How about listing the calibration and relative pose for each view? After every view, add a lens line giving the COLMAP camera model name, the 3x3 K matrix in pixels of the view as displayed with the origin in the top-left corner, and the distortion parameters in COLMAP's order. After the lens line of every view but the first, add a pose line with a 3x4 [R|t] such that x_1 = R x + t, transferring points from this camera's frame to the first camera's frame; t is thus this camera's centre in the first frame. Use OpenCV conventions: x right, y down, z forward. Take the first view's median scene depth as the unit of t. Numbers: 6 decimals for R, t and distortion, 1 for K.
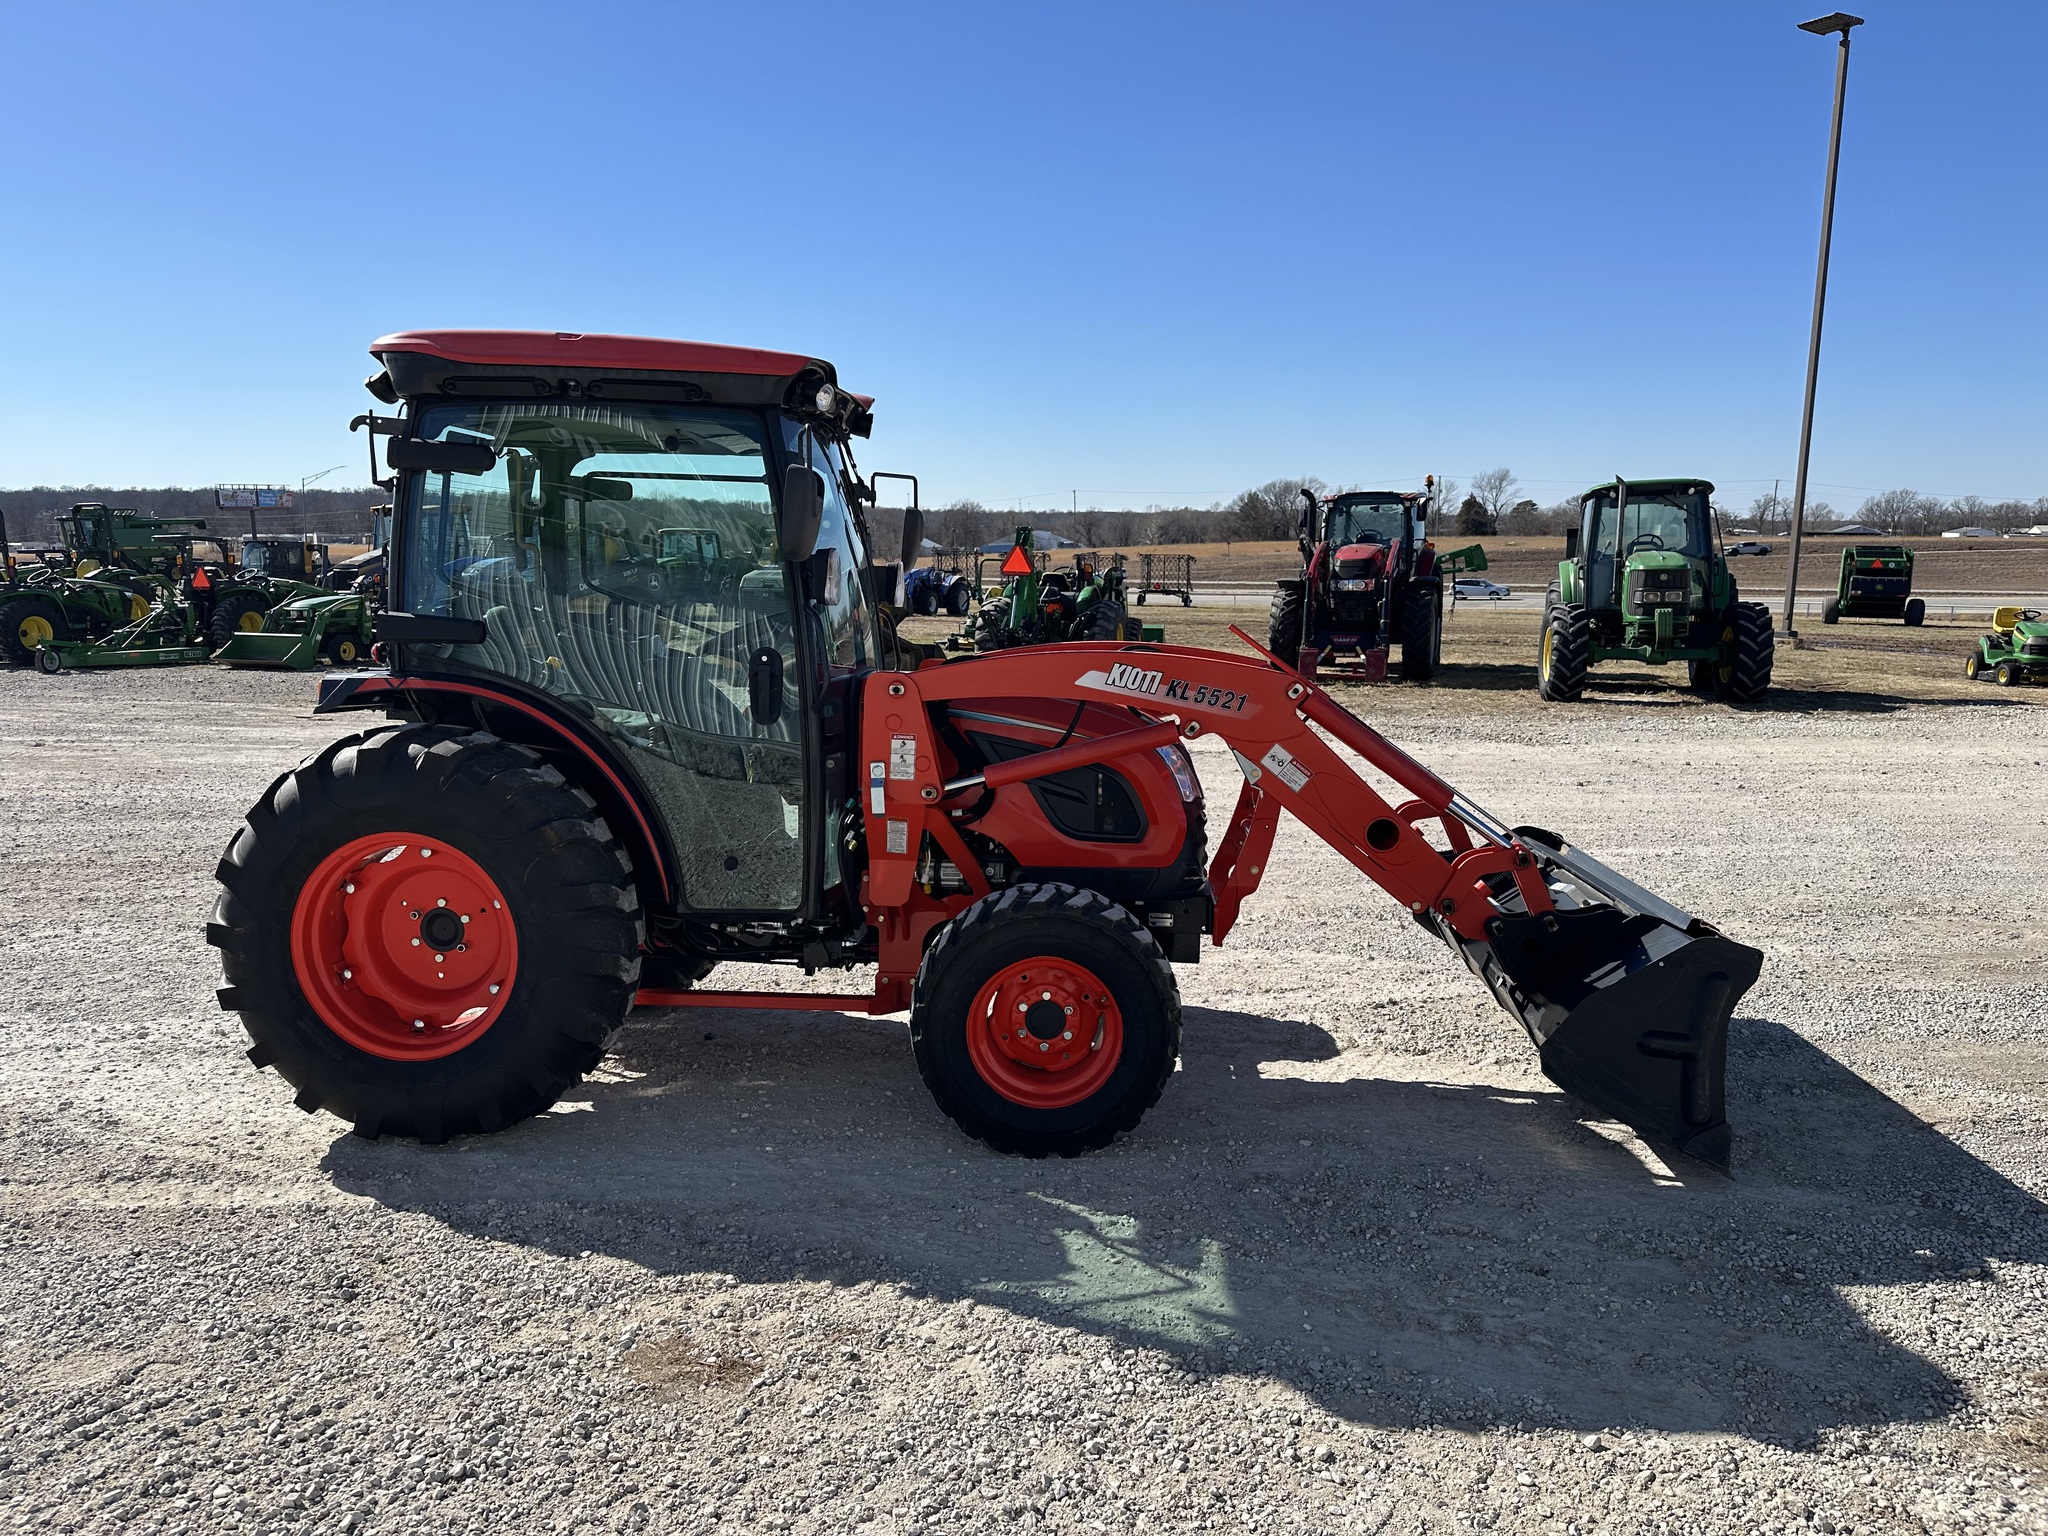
lens RADIAL K [[1413.2, 0, 1006.3], [0, 1413.2, 766.8], [0, 0, 1]] dist [0.094305, -0.126592]
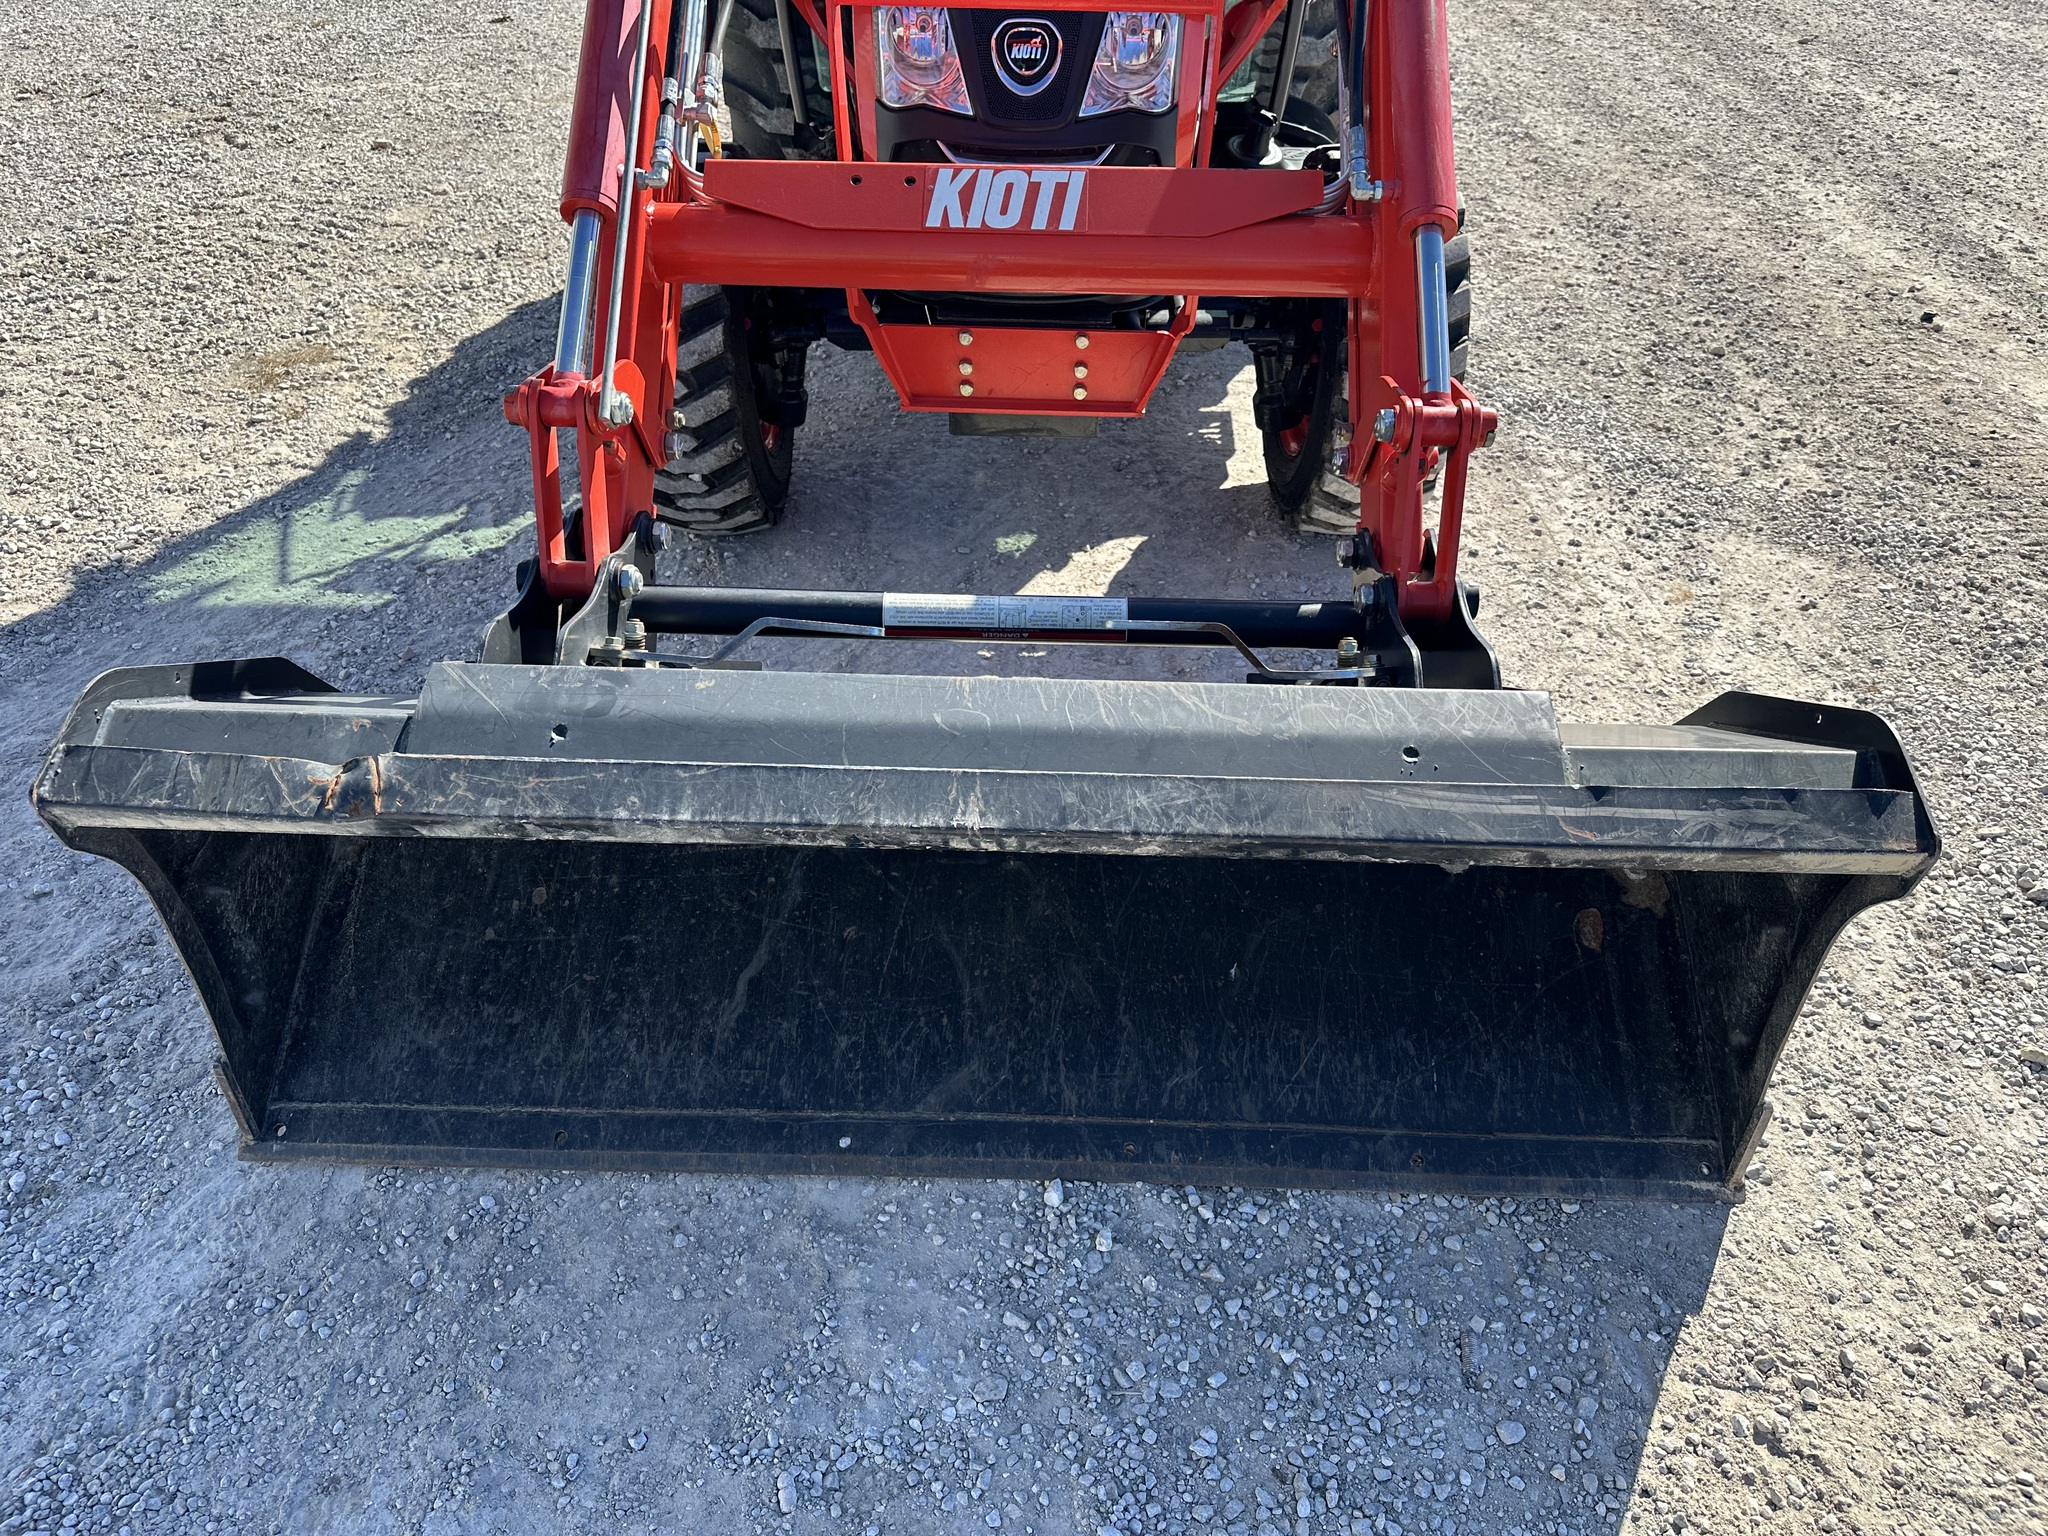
lens RADIAL K [[1434.7, 0, 1038.6], [0, 1434.7, 757.9], [0, 0, 1]] dist [0.010899, -0.016593]
pose [[0.064295, 0.618454, -0.783186, 0.738108], [-0.128307, 0.783419, 0.608105, -0.122107], [0.989648, 0.061391, 0.129722, 1.081428]]
